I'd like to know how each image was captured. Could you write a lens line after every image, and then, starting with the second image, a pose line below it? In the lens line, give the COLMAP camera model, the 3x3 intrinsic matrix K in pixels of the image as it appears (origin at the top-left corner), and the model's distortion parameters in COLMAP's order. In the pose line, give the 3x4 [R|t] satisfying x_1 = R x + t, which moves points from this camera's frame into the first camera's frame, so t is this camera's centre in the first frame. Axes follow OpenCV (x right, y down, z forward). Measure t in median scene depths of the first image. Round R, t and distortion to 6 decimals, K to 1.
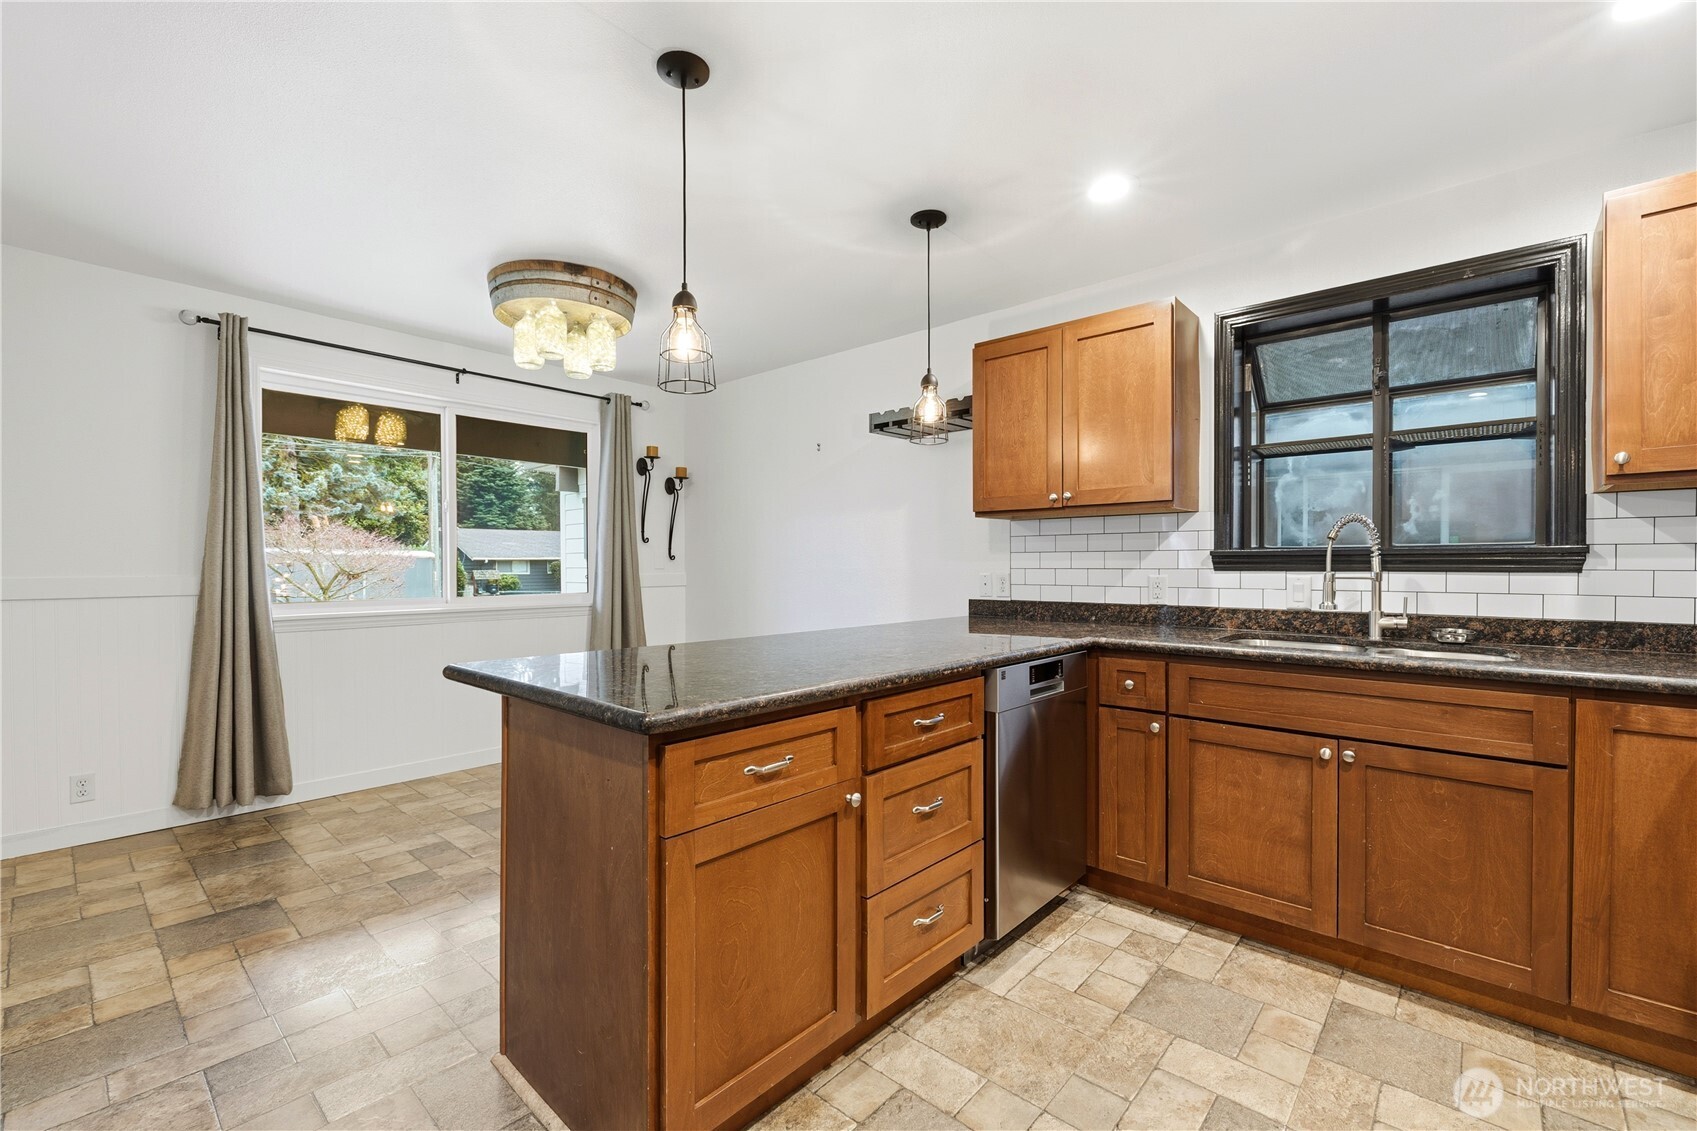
lens RADIAL K [[720.3, 0, 845.3], [0, 720.3, 571.2], [0, 0, 1]] dist [0.001571, -0.000069]
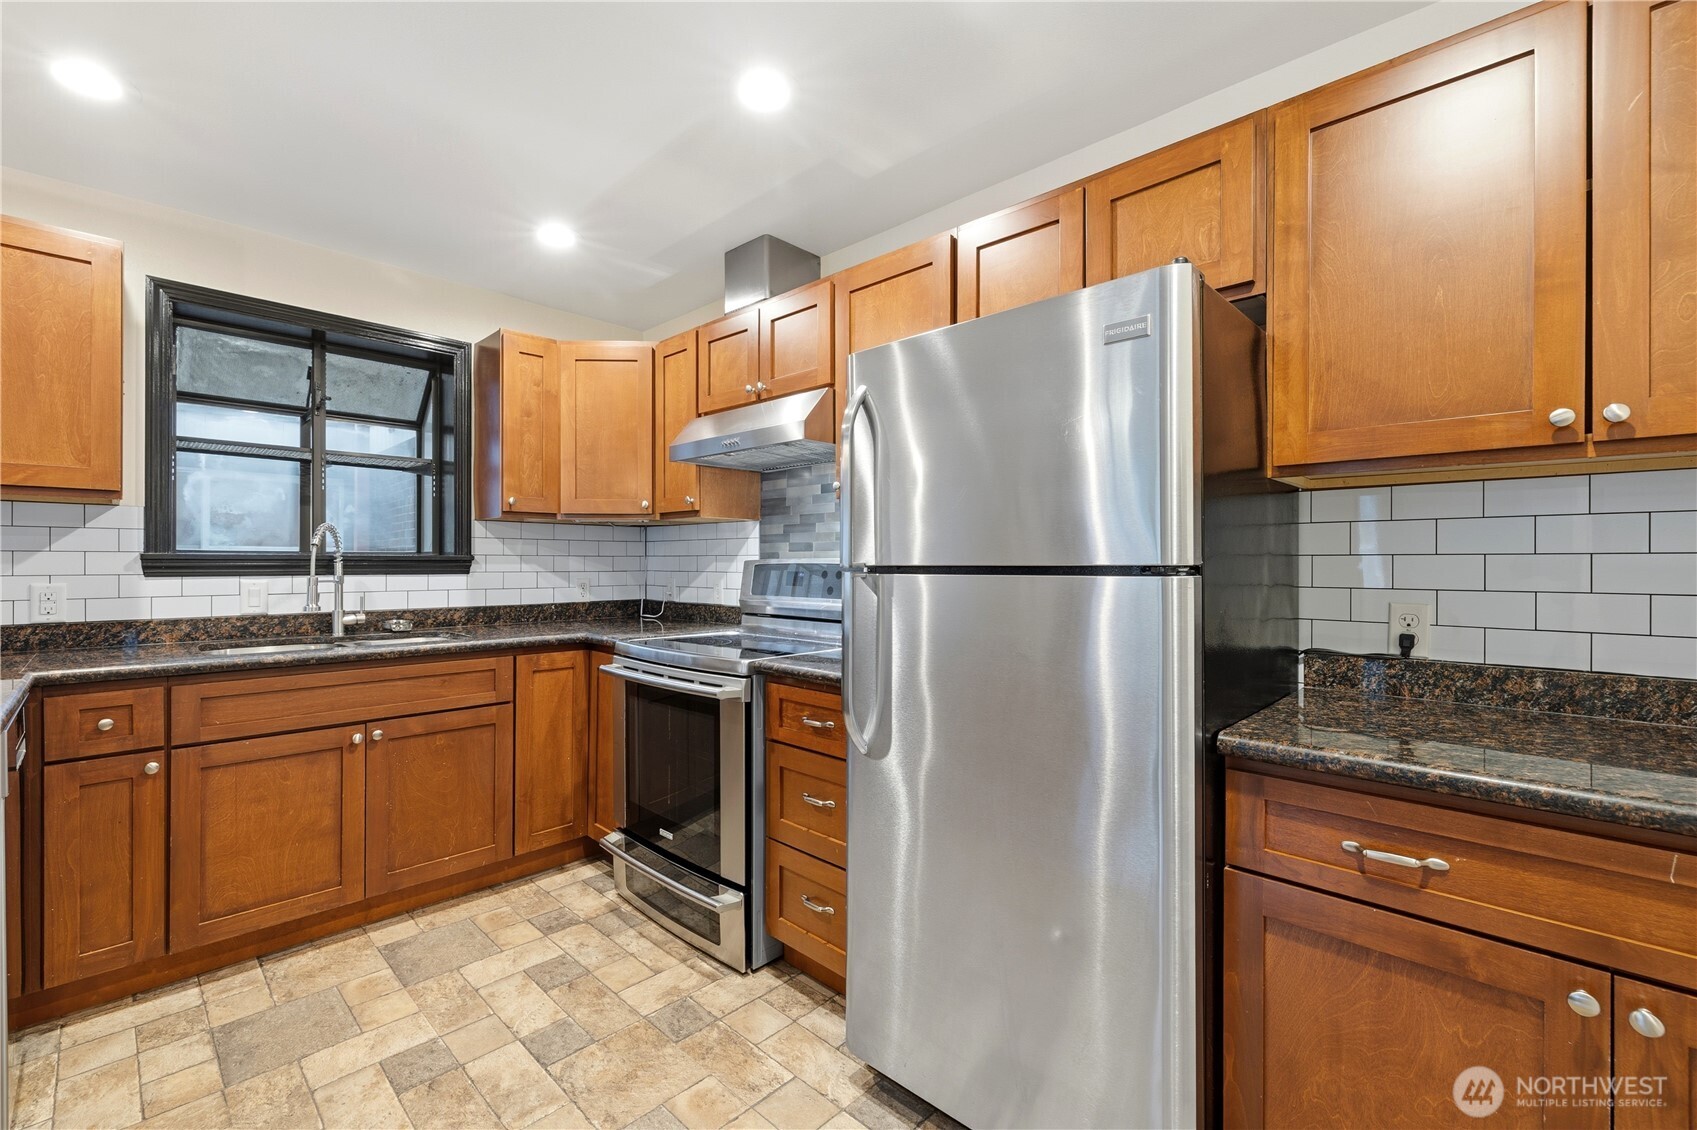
lens RADIAL K [[720.3, 0, 837.6], [0, 720.3, 561.8], [0, 0, 1]] dist [0.001571, -0.000069]
pose [[0.042524, 0.002732, 0.999092, -0.378987], [0.008382, 0.999960, -0.003091, -0.011034], [-0.999060, 0.008505, 0.042499, 0.183246]]
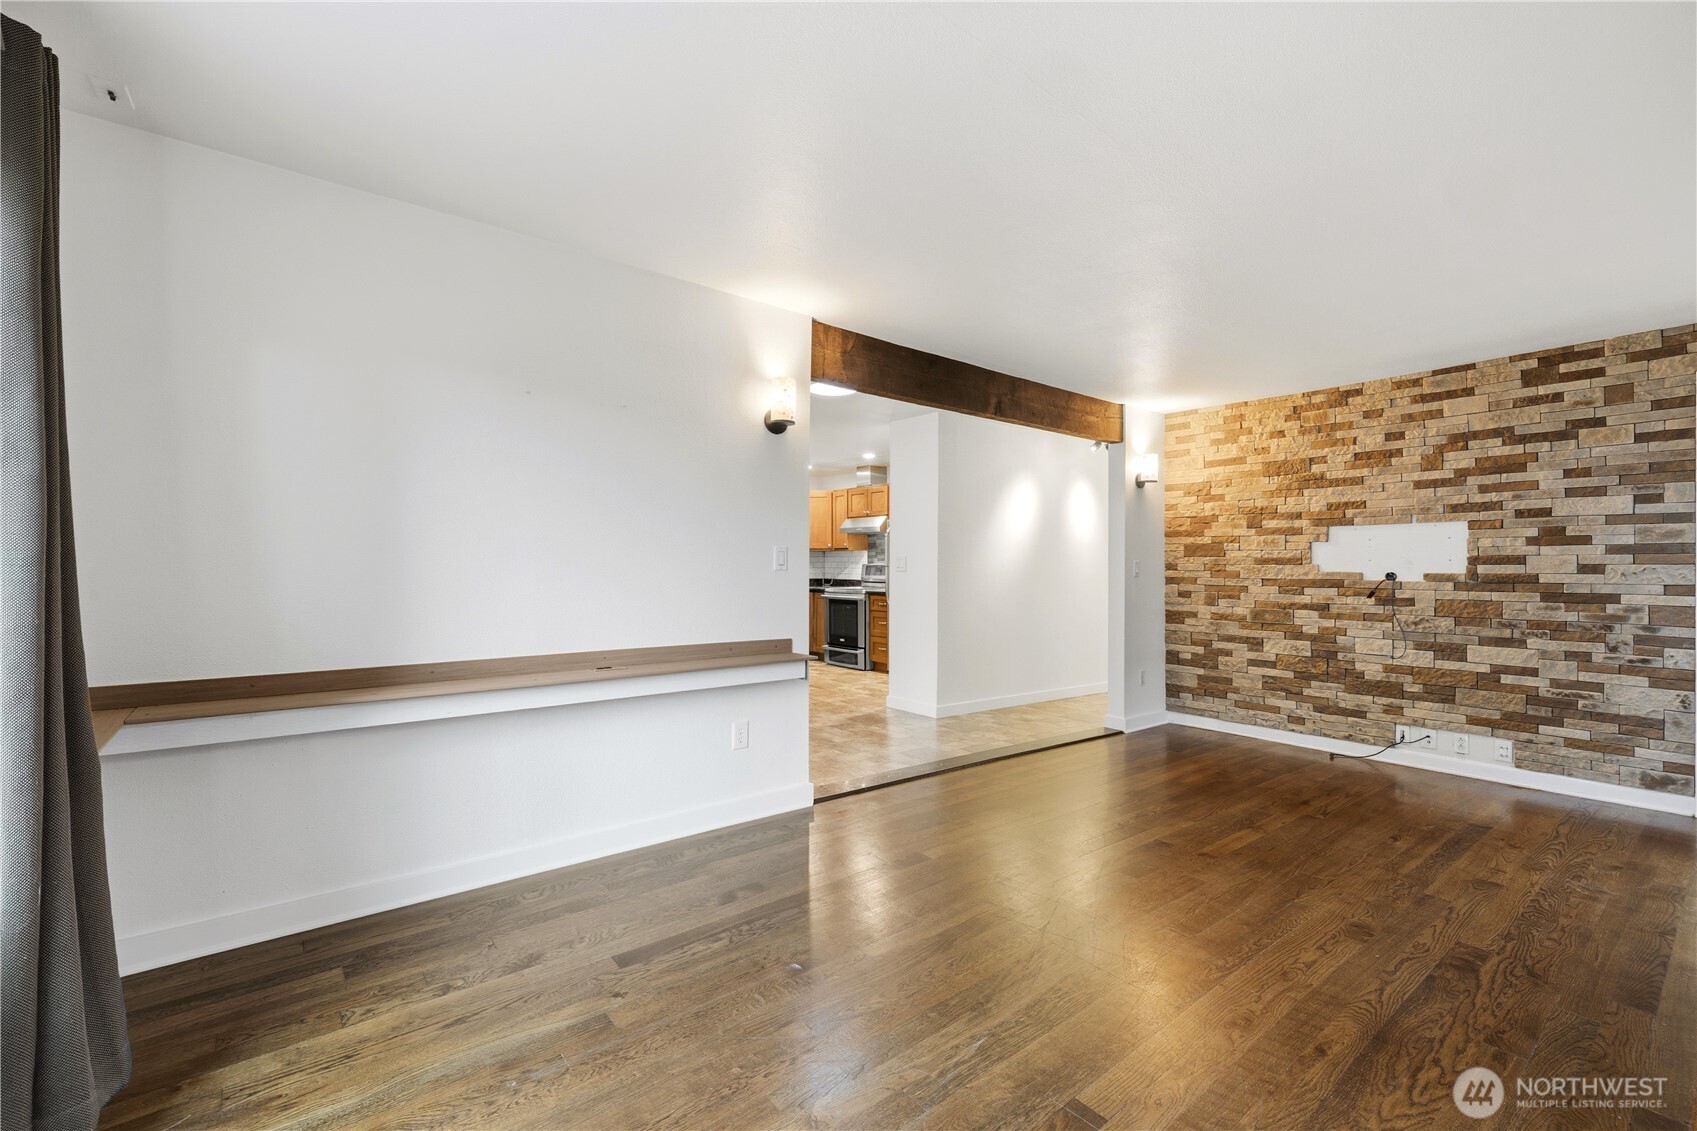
lens RADIAL K [[720.3, 0, 847.5], [0, 720.3, 562.0], [0, 0, 1]] dist [0.001571, -0.000069]
pose [[0.174831, 0.000483, 0.984598, -3.319698], [0.010626, 0.999941, -0.002377, -0.023405], [-0.984541, 0.010878, 0.174815, -0.250782]]
